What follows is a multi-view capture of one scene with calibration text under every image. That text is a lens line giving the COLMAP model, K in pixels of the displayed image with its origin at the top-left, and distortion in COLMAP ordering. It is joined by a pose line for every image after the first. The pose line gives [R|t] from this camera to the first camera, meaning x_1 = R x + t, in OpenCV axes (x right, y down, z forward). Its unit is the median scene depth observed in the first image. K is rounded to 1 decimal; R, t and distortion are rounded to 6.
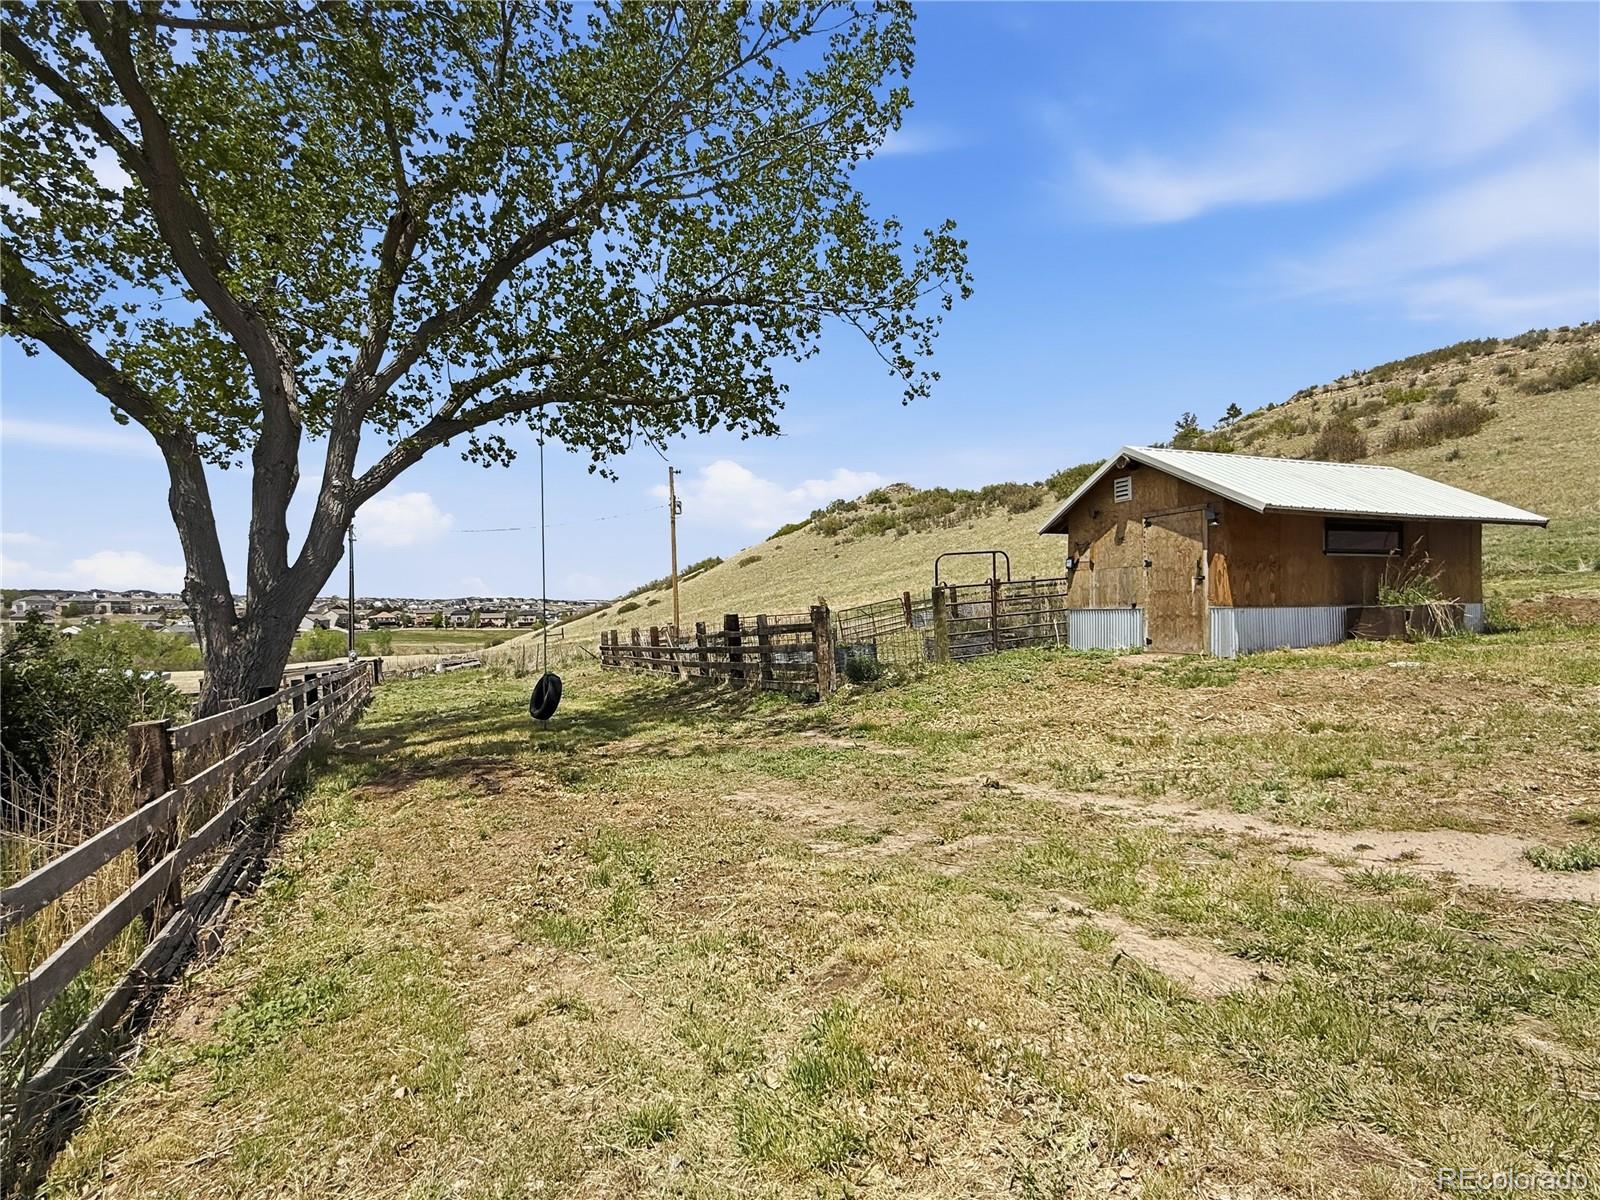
lens RADIAL K [[813.2, 0, 800.5], [0, 813.2, 603.8], [0, 0, 1]] dist [-0.003404, -0.000200]
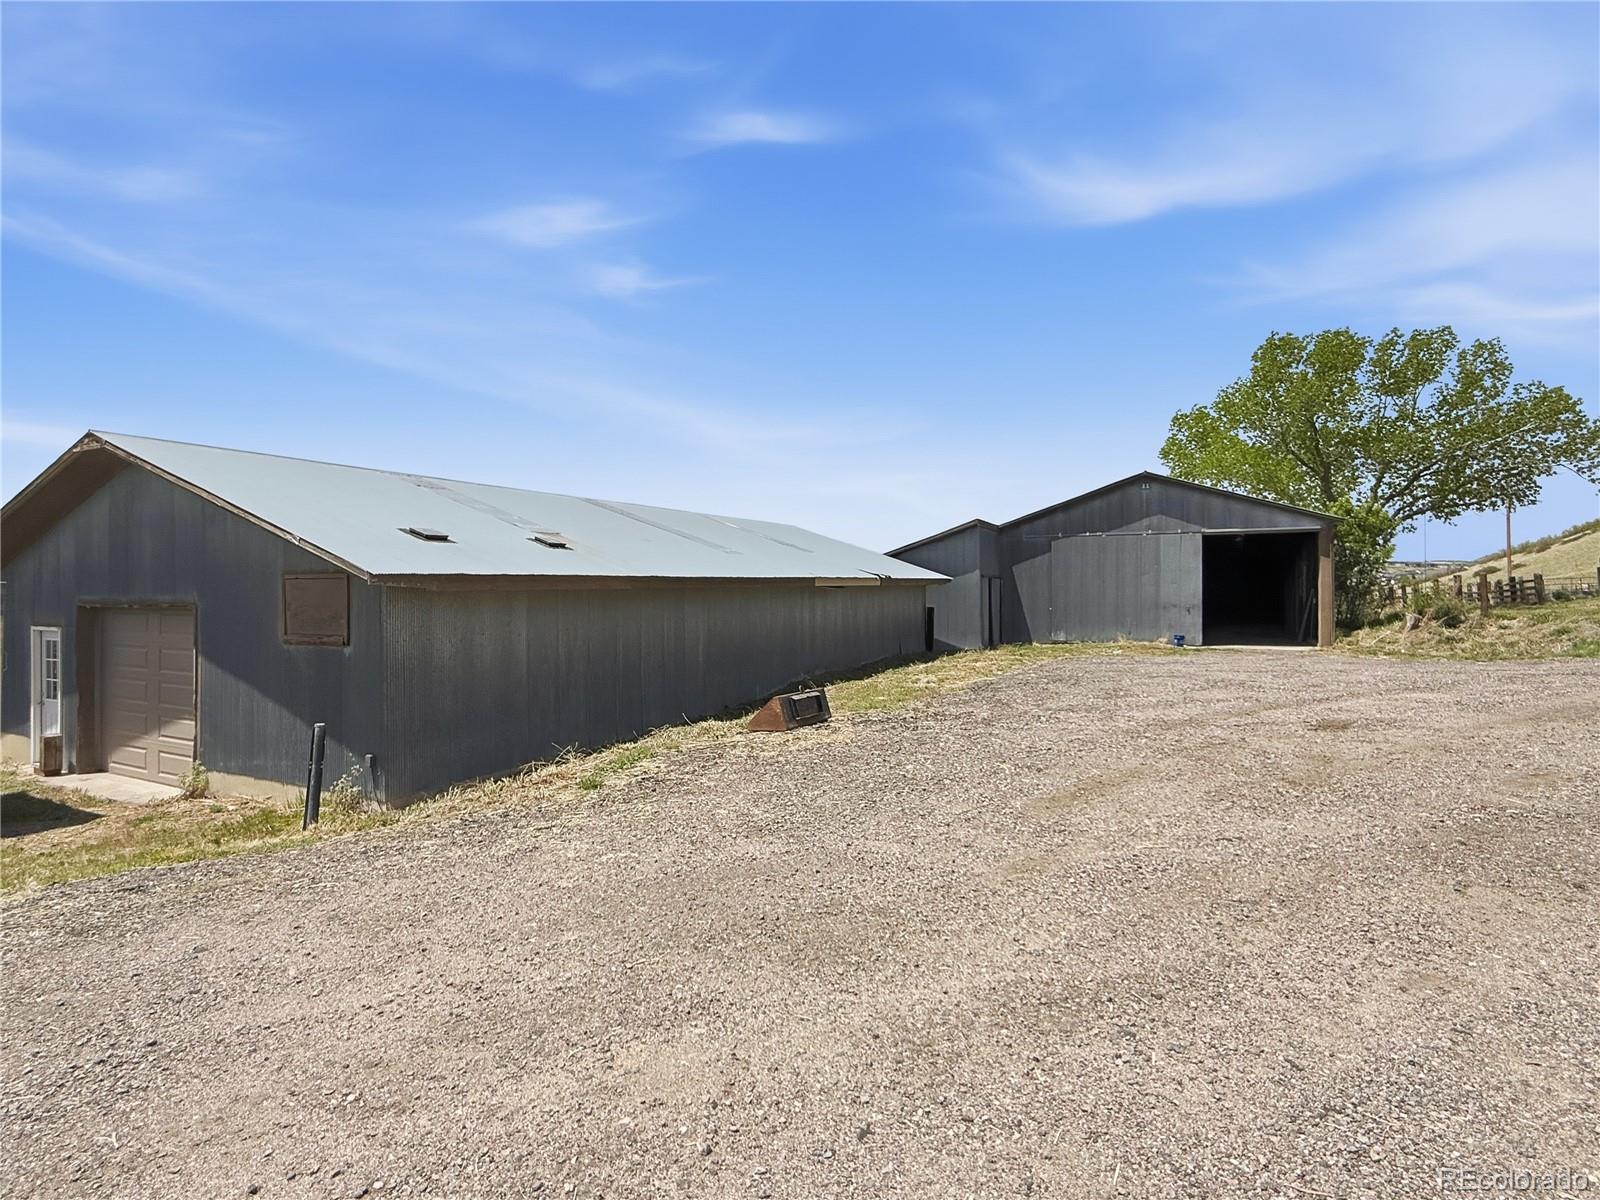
lens RADIAL K [[771.2, 0, 801.7], [0, 771.2, 592.0], [0, 0, 1]] dist [-0.000981, -0.000434]
pose [[0.586207, 0.025119, -0.809771, 0.348568], [0.002677, 0.999454, 0.032941, -0.013418], [0.810157, -0.021478, 0.585820, -1.366023]]
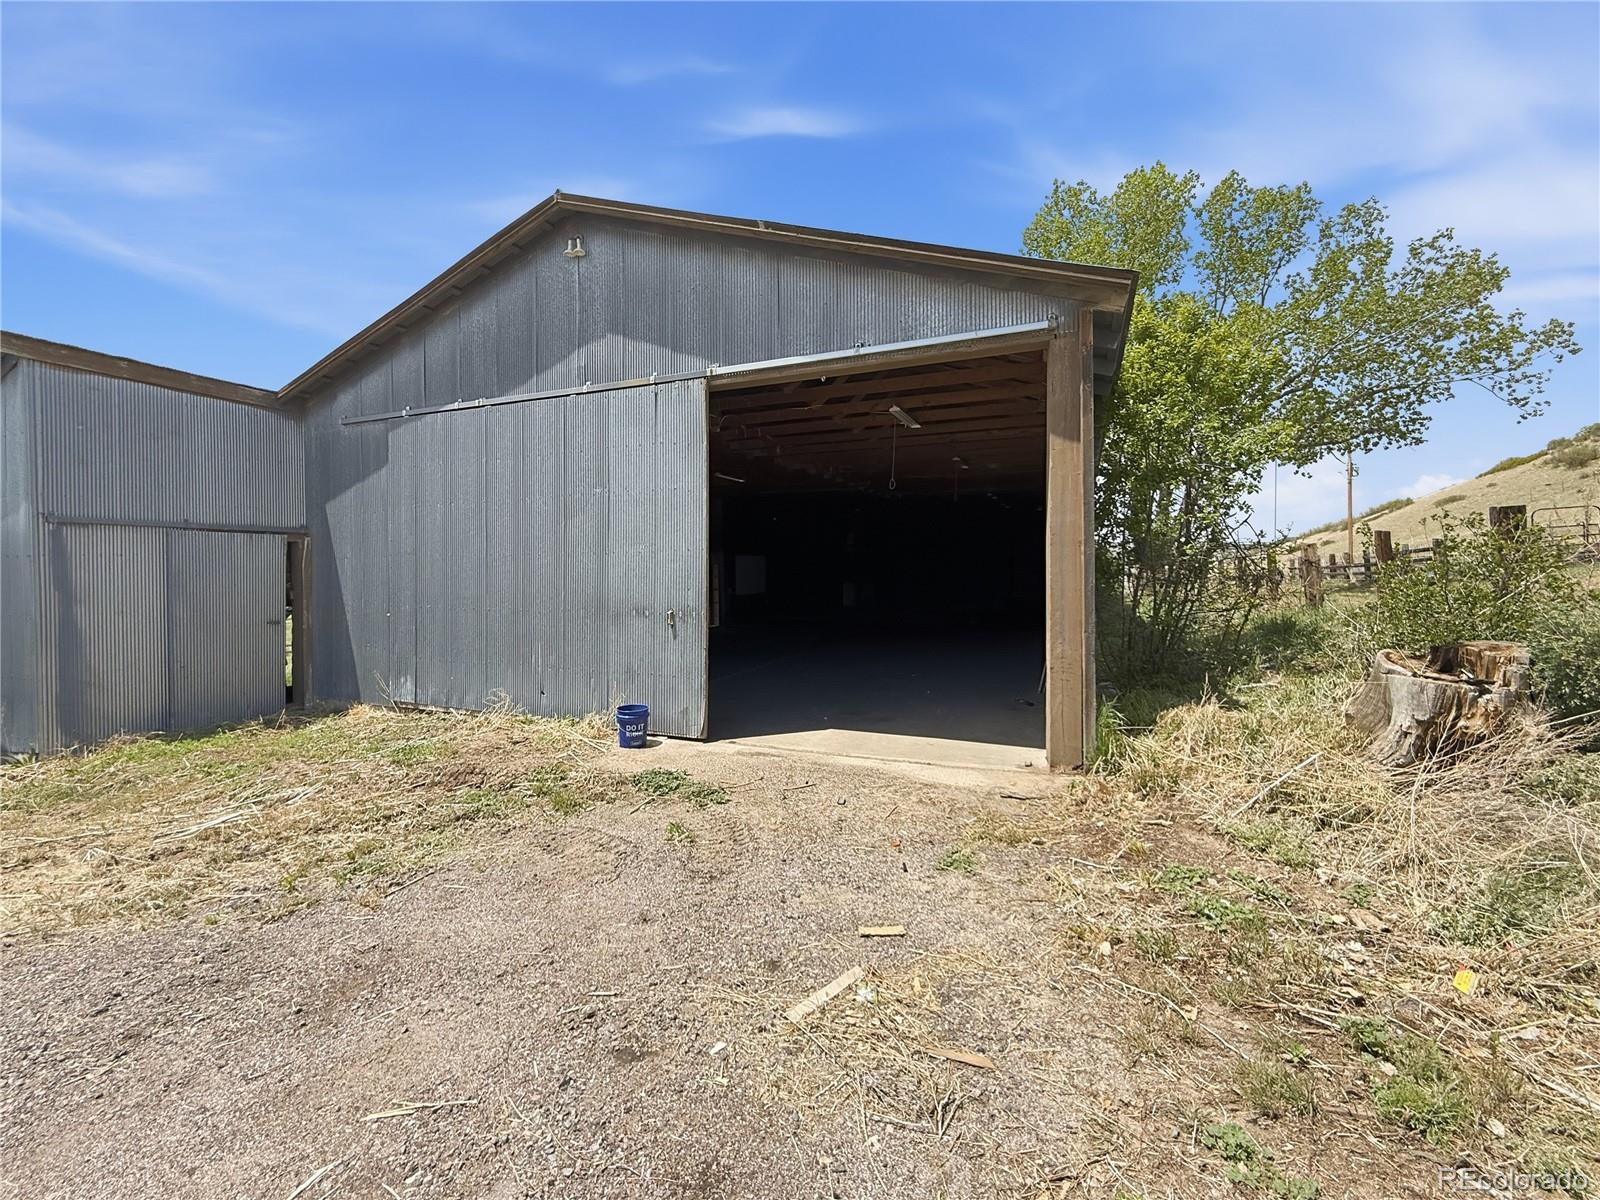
lens RADIAL K [[648.9, 0, 801.2], [0, 648.9, 567.6], [0, 0, 1]] dist [0.000085, -0.000173]
pose [[0.654261, 0.021501, -0.755963, 0.097958], [0.003237, 0.999507, 0.031229, 0.009816], [0.756262, -0.022879, 0.653869, -0.597543]]
